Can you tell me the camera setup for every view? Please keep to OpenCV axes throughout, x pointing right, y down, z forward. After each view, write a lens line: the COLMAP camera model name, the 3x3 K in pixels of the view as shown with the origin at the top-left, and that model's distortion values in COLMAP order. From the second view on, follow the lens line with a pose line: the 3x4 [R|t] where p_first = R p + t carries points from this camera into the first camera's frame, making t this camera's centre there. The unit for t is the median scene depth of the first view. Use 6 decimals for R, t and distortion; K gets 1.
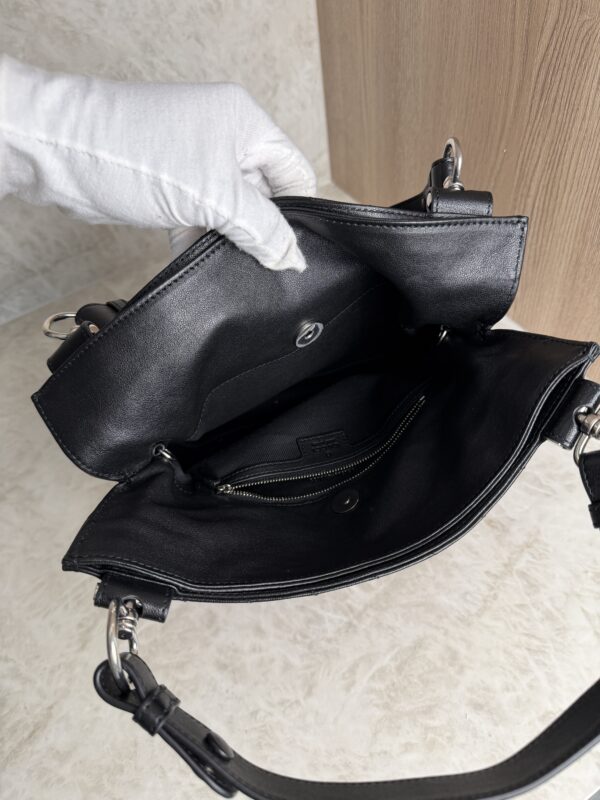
lens RADIAL K [[578.6, 0, 302.6], [0, 578.6, 400.9], [0, 0, 1]] dist [-0.027348, 0.003173]
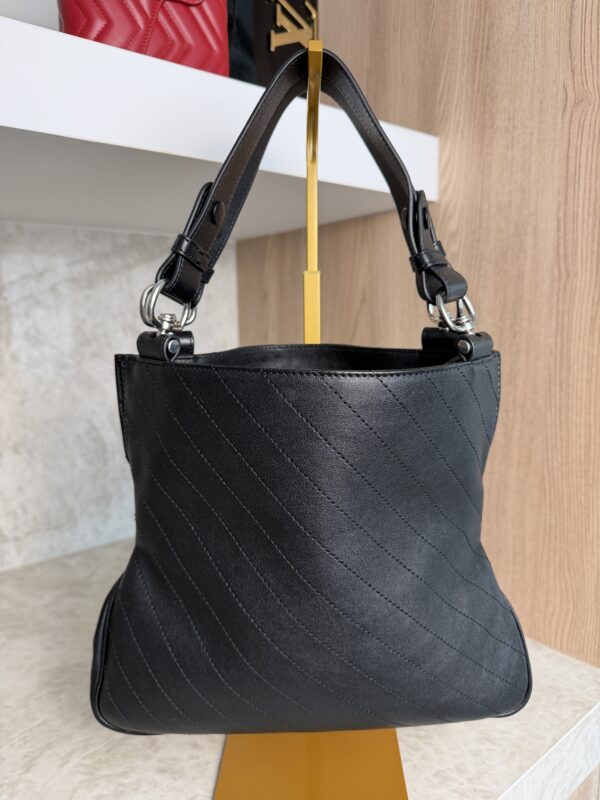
lens RADIAL K [[580.0, 0, 302.0], [0, 580.0, 403.5], [0, 0, 1]] dist [-0.029170, 0.004084]
pose [[0.983041, 0.077494, 0.166206, -0.111703], [0.055667, 0.737462, -0.673090, 0.687699], [-0.174732, 0.670928, 0.720642, -0.326035]]
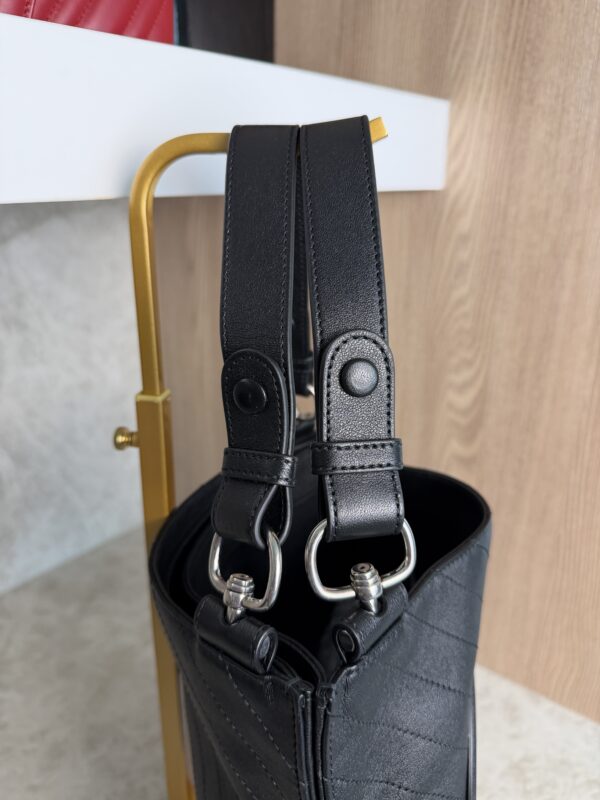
lens RADIAL K [[591.9, 0, 298.9], [0, 591.9, 397.2], [0, 0, 1]] dist [-0.049197, 0.013149]
pose [[0.932384, -0.016550, 0.361090, -0.257481], [0.200743, 0.854451, -0.479182, 0.111643], [-0.300604, 0.519268, 0.799999, -0.283347]]
